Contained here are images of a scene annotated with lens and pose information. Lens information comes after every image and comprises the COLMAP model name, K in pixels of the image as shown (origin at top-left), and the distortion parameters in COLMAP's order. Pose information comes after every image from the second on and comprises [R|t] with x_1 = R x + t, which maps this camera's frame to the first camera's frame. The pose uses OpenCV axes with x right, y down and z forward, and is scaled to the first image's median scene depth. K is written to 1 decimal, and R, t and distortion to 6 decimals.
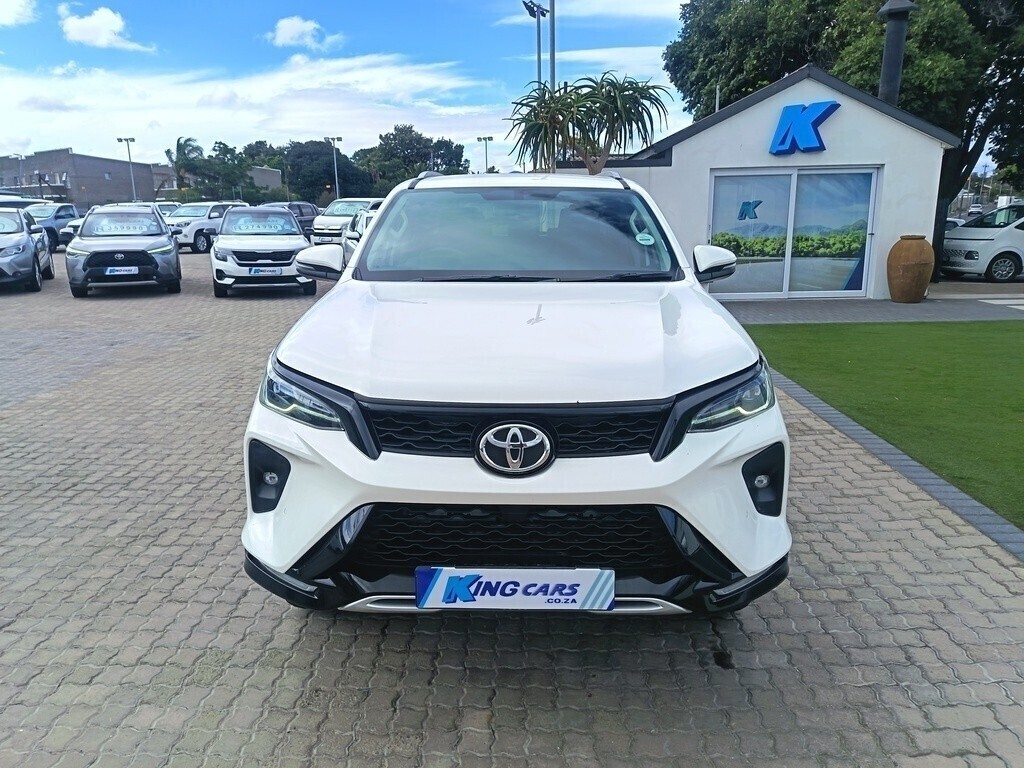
lens RADIAL K [[715.5, 0, 512.0], [0, 715.5, 384.0], [0, 0, 1]] dist [0.031002, -0.028280]
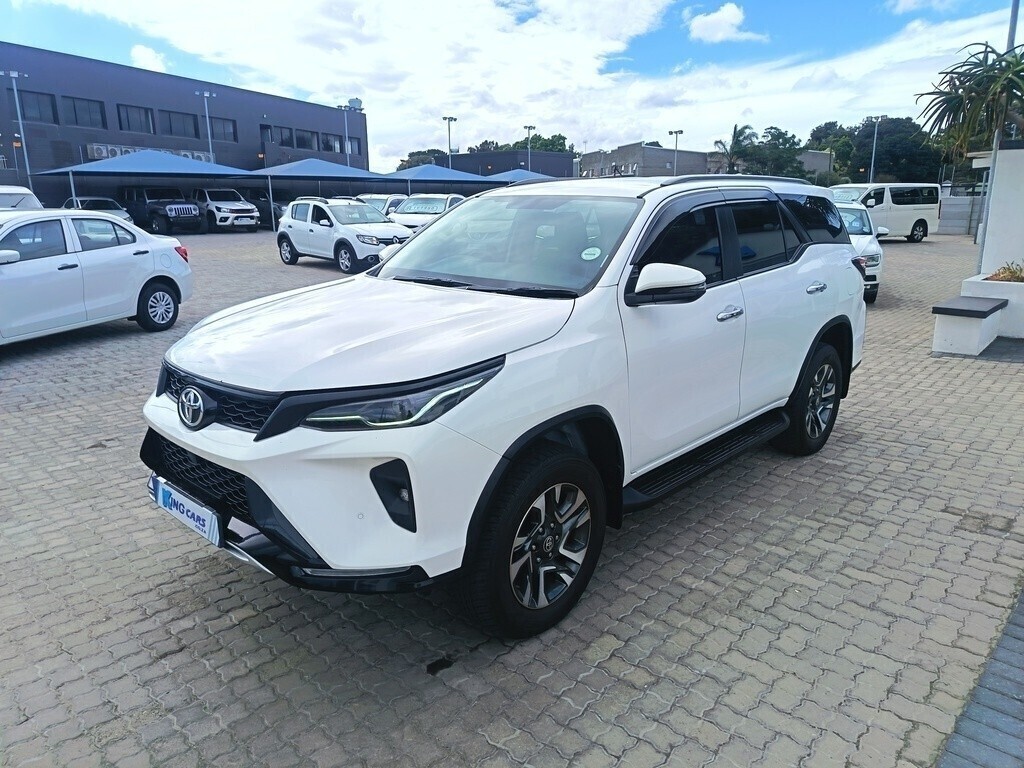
lens RADIAL K [[715.5, 0, 512.0], [0, 715.5, 384.0], [0, 0, 1]] dist [0.031002, -0.028280]
pose [[0.742457, 0.171870, -0.647470, 0.628584], [-0.158152, 0.984177, 0.079895, -0.074314], [0.650957, 0.043081, 0.757891, 0.174467]]
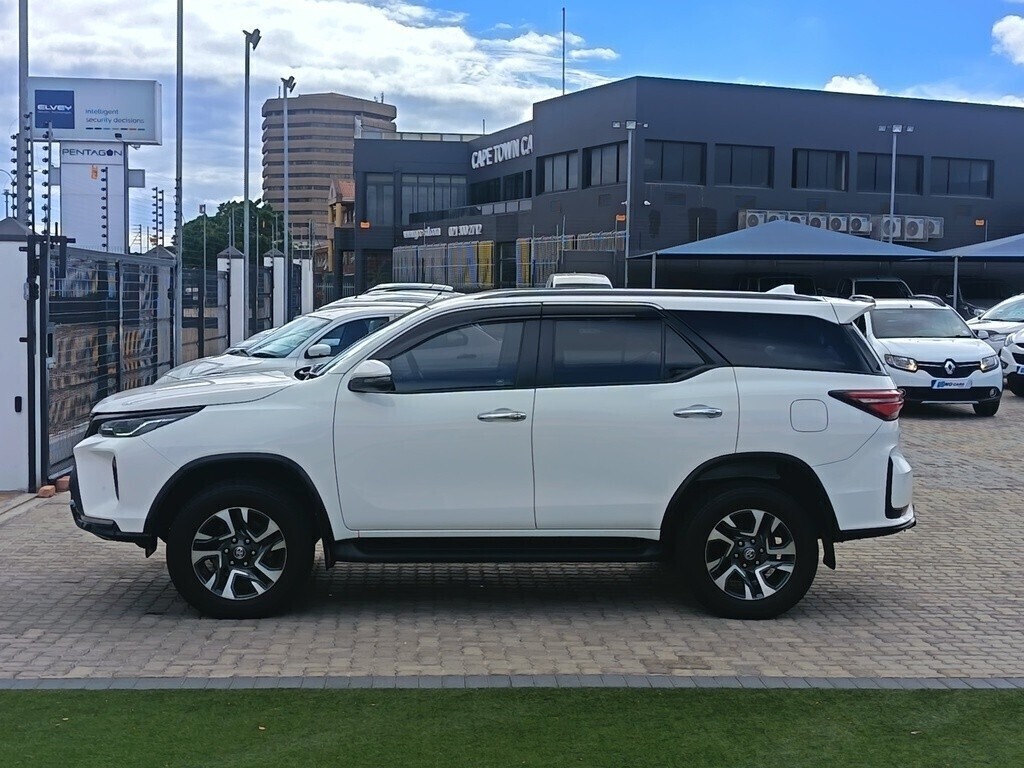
lens RADIAL K [[1418.9, 0, 512.0], [0, 1418.9, 384.0], [0, 0, 1]] dist [0.122304, -0.038658]
pose [[0.082085, 0.077351, -0.993619, 2.177406], [-0.246402, 0.967608, 0.054970, -0.288639], [0.965685, 0.240317, 0.098485, 0.862151]]
